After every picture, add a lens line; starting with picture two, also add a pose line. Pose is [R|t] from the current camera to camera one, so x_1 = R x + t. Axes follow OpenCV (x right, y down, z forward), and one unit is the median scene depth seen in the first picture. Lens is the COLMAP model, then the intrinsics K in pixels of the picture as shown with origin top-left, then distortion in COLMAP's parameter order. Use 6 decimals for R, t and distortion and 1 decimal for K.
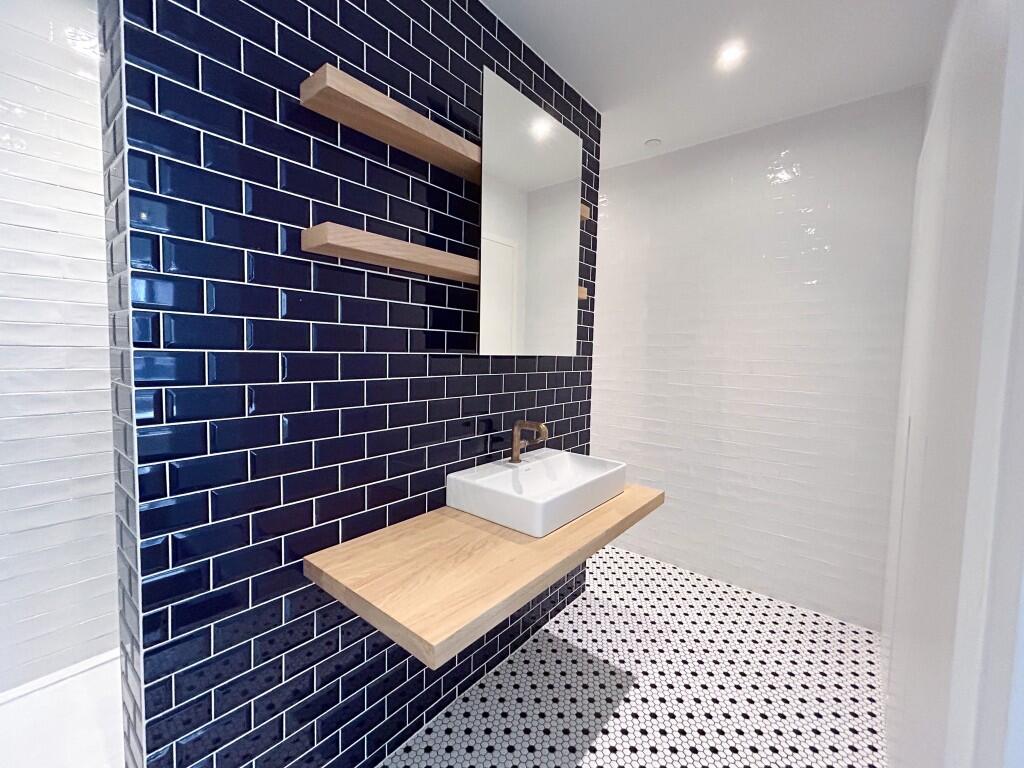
lens RADIAL K [[431.9, 0, 497.2], [0, 431.9, 376.2], [0, 0, 1]] dist [0.001917, 0.001137]
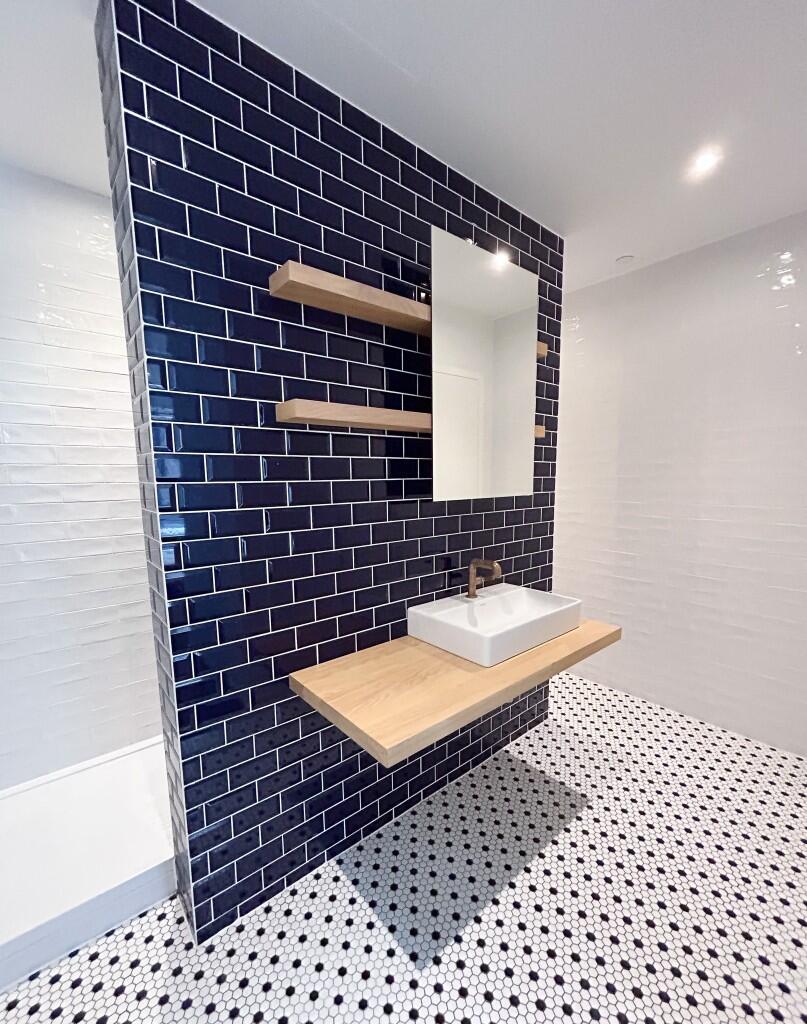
lens RADIAL K [[425.6, 0, 389.6], [0, 425.6, 535.0], [0, 0, 1]] dist [0.001518, 0.000444]
pose [[0.982137, -0.013076, -0.187713, 0.051398], [0.025890, 0.997485, 0.065976, -0.037740], [0.186378, -0.069658, 0.980006, -0.082208]]
